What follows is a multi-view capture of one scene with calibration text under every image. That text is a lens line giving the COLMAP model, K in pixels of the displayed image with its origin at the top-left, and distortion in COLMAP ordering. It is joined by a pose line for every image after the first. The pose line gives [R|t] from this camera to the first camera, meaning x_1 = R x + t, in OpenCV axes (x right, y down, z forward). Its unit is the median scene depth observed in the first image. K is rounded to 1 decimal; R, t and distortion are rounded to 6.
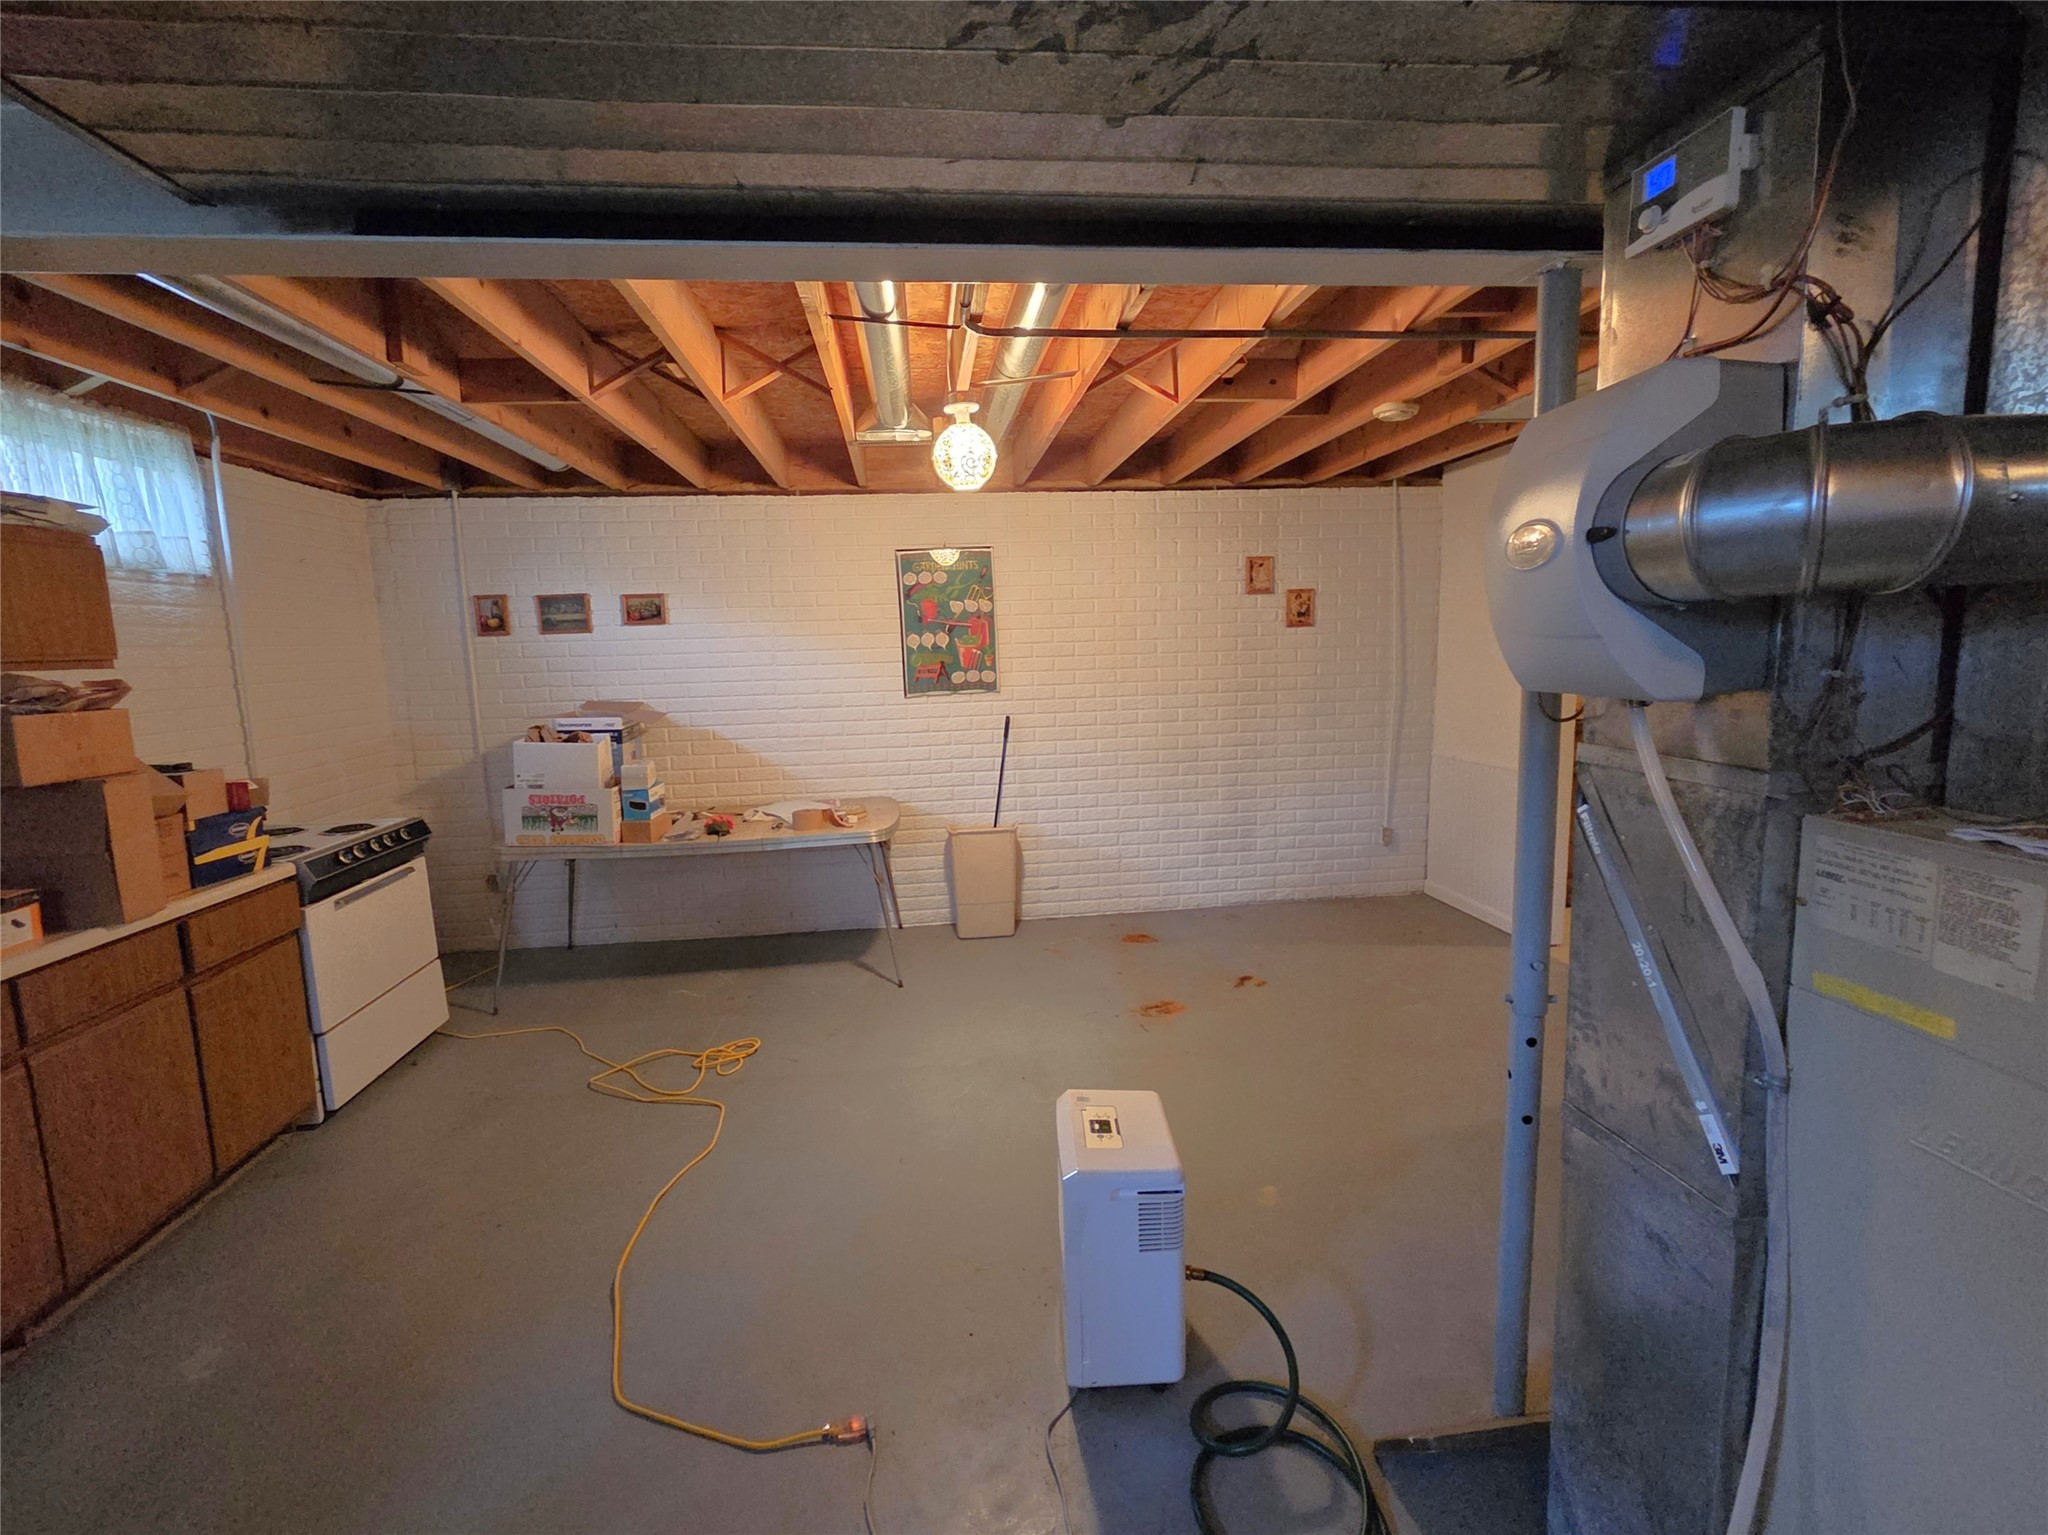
lens RADIAL K [[838.7, 0, 1024.0], [0, 838.7, 767.5], [0, 0, 1]] dist [-0.000189, -0.000067]
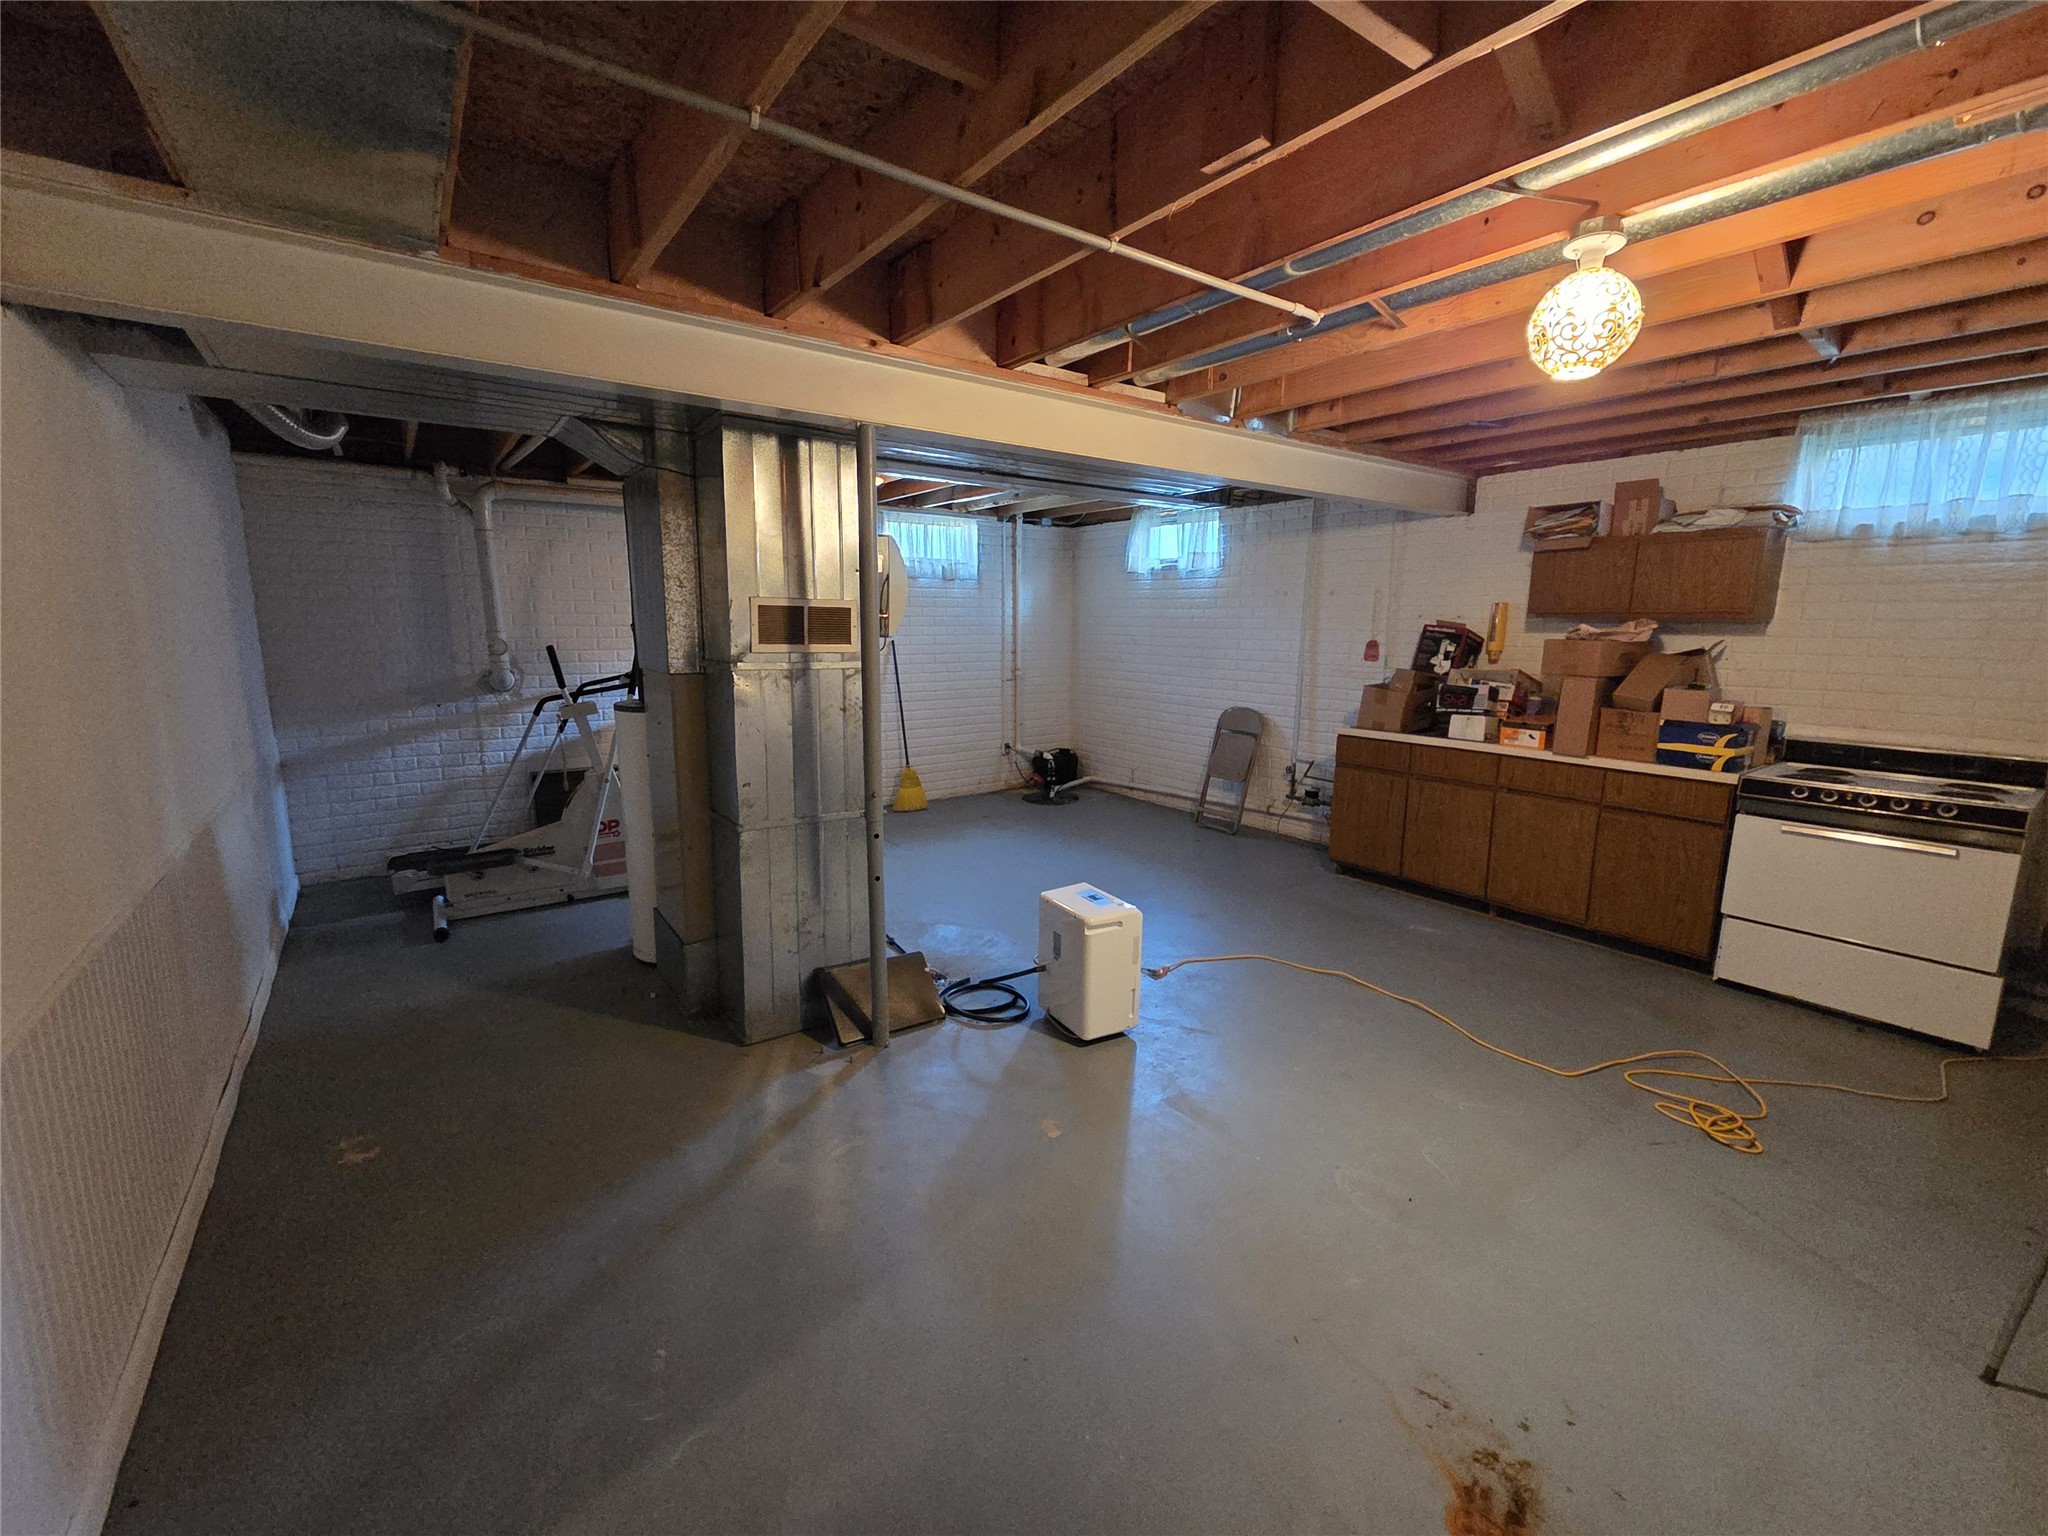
lens RADIAL K [[843.2, 0, 1024.0], [0, 843.2, 768.0], [0, 0, 1]] dist [-0.000729, -0.000366]
pose [[-0.870920, 0.103653, -0.480370, 0.726820], [-0.055481, 0.950514, 0.305687, -0.242949], [0.488284, 0.292880, -0.822071, 1.621528]]
